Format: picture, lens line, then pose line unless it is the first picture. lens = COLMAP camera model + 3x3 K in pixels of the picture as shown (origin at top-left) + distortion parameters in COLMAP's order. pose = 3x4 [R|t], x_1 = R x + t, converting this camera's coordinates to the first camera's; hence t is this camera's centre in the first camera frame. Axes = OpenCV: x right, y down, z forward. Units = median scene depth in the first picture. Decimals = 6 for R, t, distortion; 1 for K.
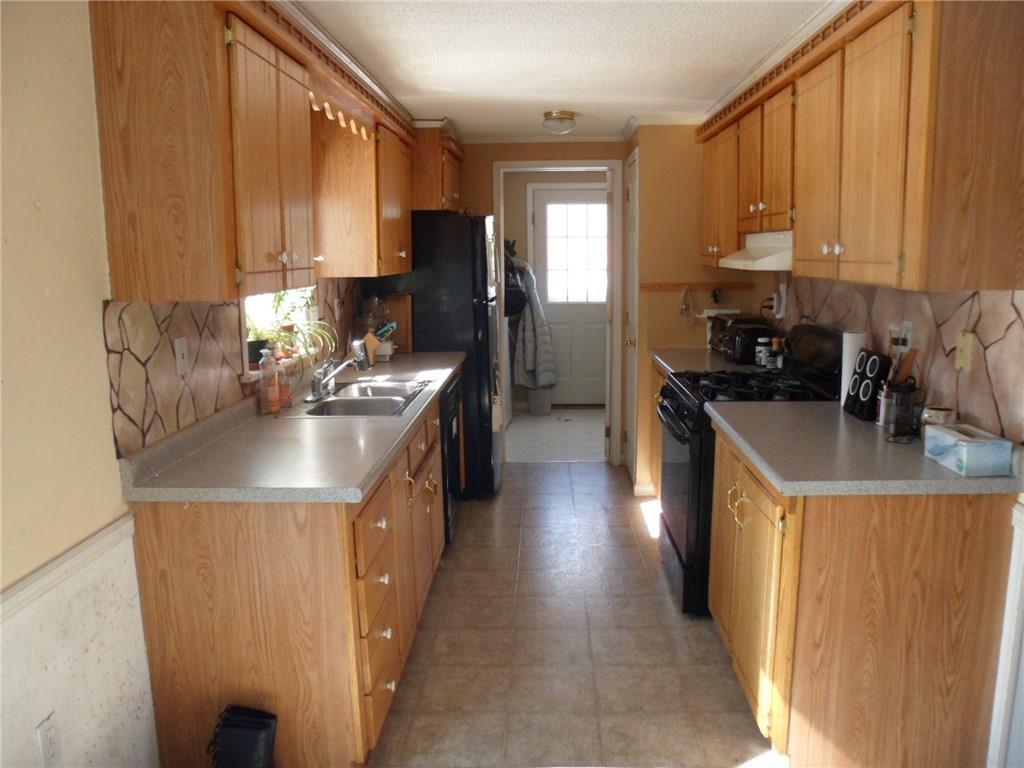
lens RADIAL K [[788.2, 0, 512.0], [0, 788.2, 384.0], [0, 0, 1]] dist [-0.077146, 0.002587]
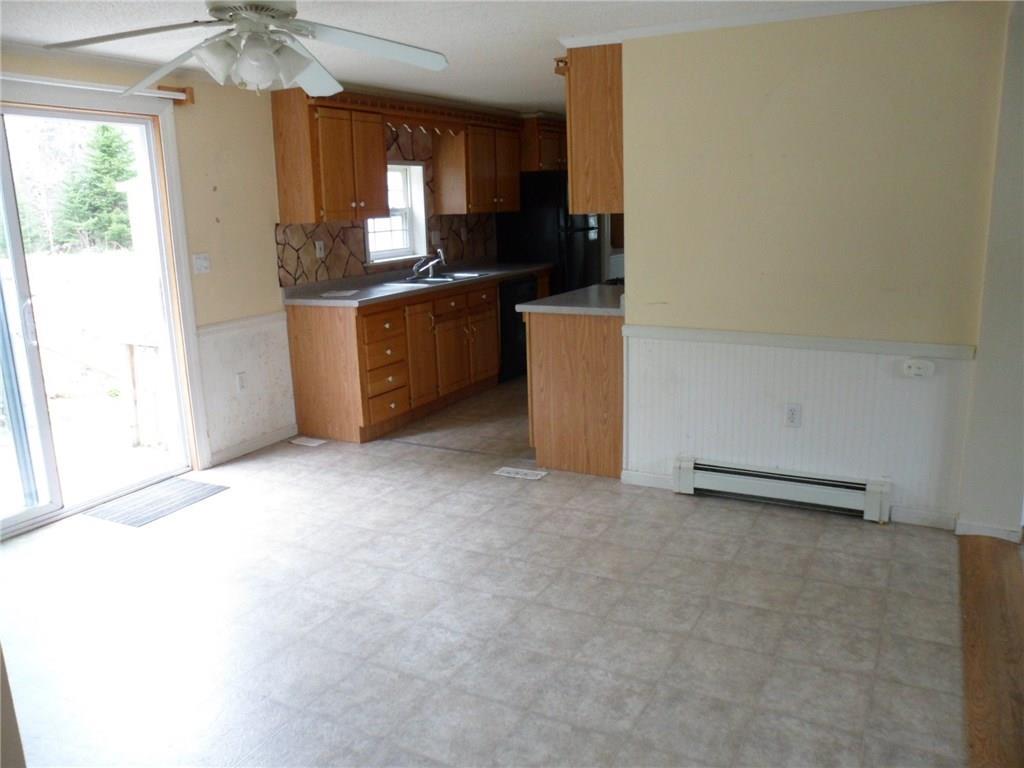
lens RADIAL K [[788.2, 0, 512.0], [0, 788.2, 384.0], [0, 0, 1]] dist [-0.077146, 0.002587]
pose [[0.886233, 0.080996, -0.456104, 1.272032], [-0.049366, 0.995502, 0.080862, 0.159082], [0.460602, -0.049147, 0.886245, -0.878241]]
